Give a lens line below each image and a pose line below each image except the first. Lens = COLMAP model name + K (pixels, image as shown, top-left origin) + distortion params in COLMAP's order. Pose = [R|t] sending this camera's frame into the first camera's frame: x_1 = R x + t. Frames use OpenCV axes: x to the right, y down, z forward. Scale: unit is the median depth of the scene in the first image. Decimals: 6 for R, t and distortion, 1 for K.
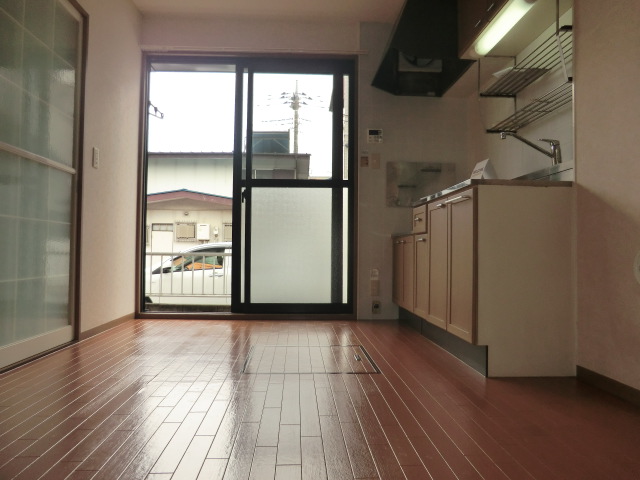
lens RADIAL K [[462.2, 0, 316.8], [0, 462.2, 240.7], [0, 0, 1]] dist [-0.071393, 0.074082]
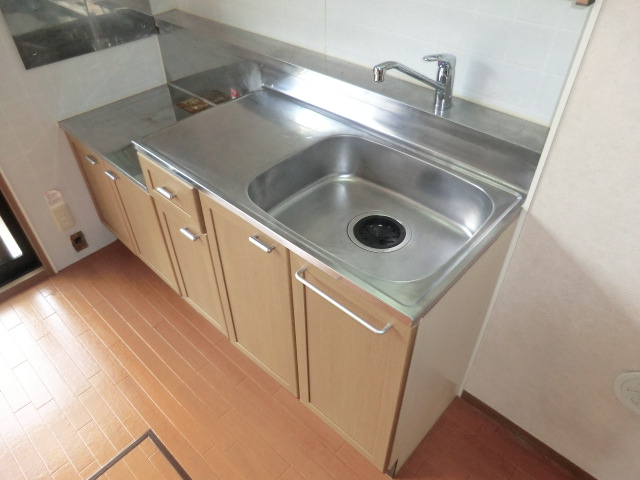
lens RADIAL K [[462.2, 0, 316.8], [0, 462.2, 240.7], [0, 0, 1]] dist [-0.071393, 0.074082]
pose [[0.713175, -0.472045, 0.518223, 0.043115], [0.002613, 0.741062, 0.671431, -0.255714], [-0.700981, -0.477494, 0.529740, 0.466785]]
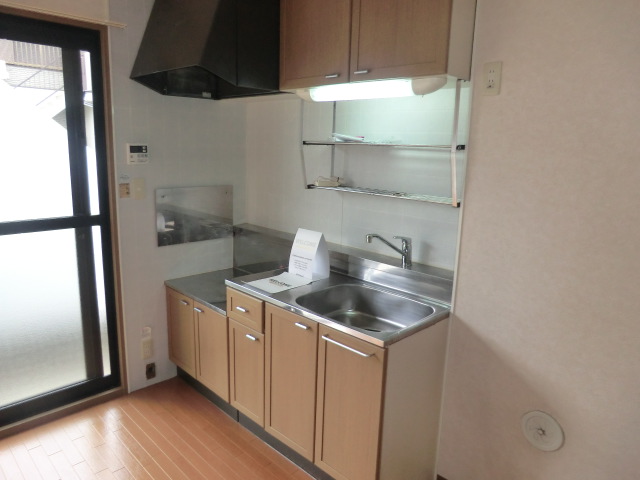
lens RADIAL K [[462.2, 0, 316.8], [0, 462.2, 240.7], [0, 0, 1]] dist [-0.071393, 0.074082]
pose [[0.744874, -0.124854, 0.655419, -0.147734], [-0.036490, 0.973242, 0.226868, -0.266674], [-0.666207, -0.192904, 0.720387, 0.279551]]
